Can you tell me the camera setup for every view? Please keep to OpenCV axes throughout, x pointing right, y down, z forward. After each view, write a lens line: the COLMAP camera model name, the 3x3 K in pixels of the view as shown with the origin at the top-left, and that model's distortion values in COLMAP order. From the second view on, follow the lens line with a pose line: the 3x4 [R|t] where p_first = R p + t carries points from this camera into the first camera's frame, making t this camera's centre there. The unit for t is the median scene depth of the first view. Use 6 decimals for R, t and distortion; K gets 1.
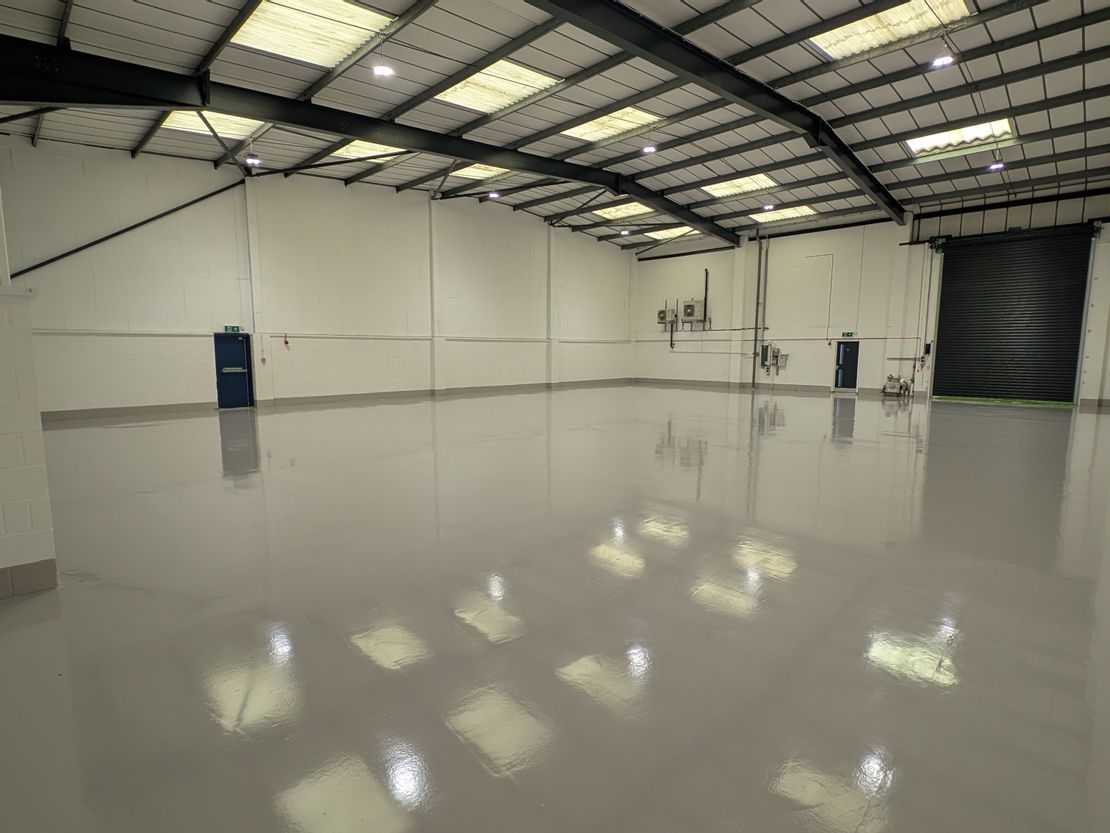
lens RADIAL K [[560.5, 0, 555.0], [0, 560.5, 416.5], [0, 0, 1]] dist [-0.000025, -0.000467]
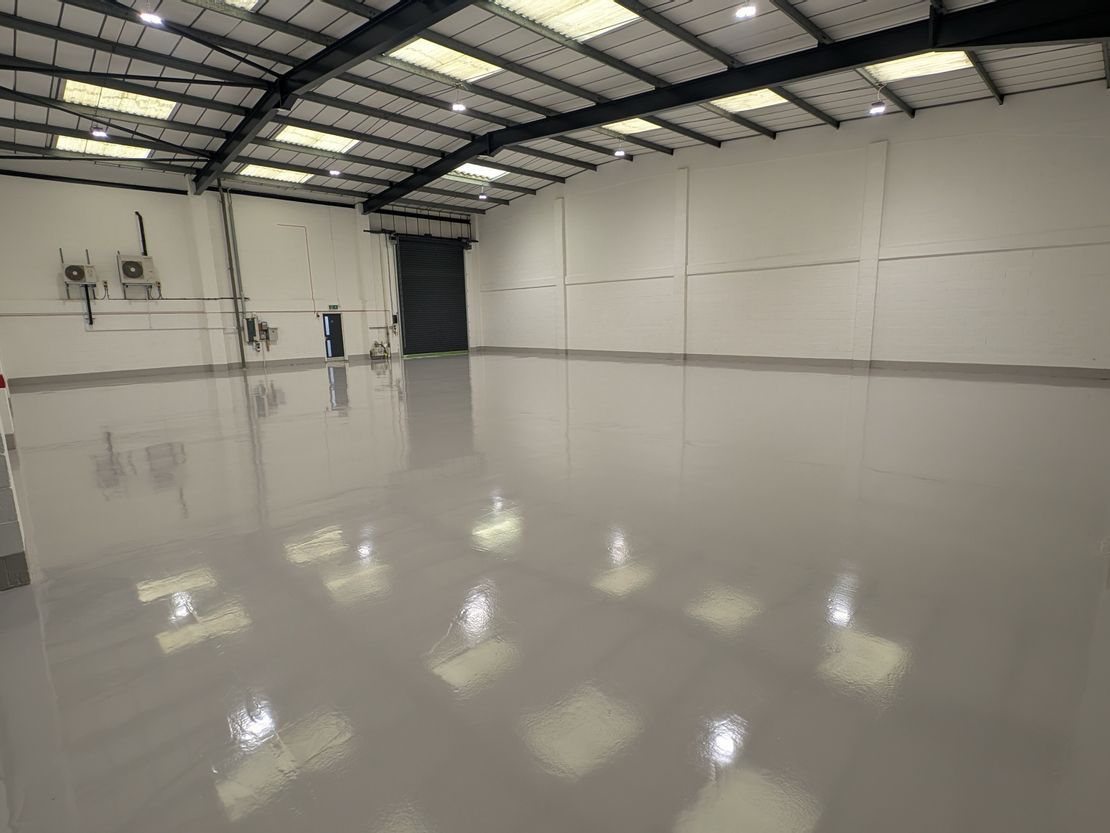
lens RADIAL K [[553.2, 0, 554.4], [0, 553.2, 439.4], [0, 0, 1]] dist [-0.001591, -0.000910]
pose [[0.010481, -0.219162, 0.975632, -0.557261], [0.140737, 0.966297, 0.215553, -0.067090], [-0.989991, 0.135049, 0.040972, 0.549833]]
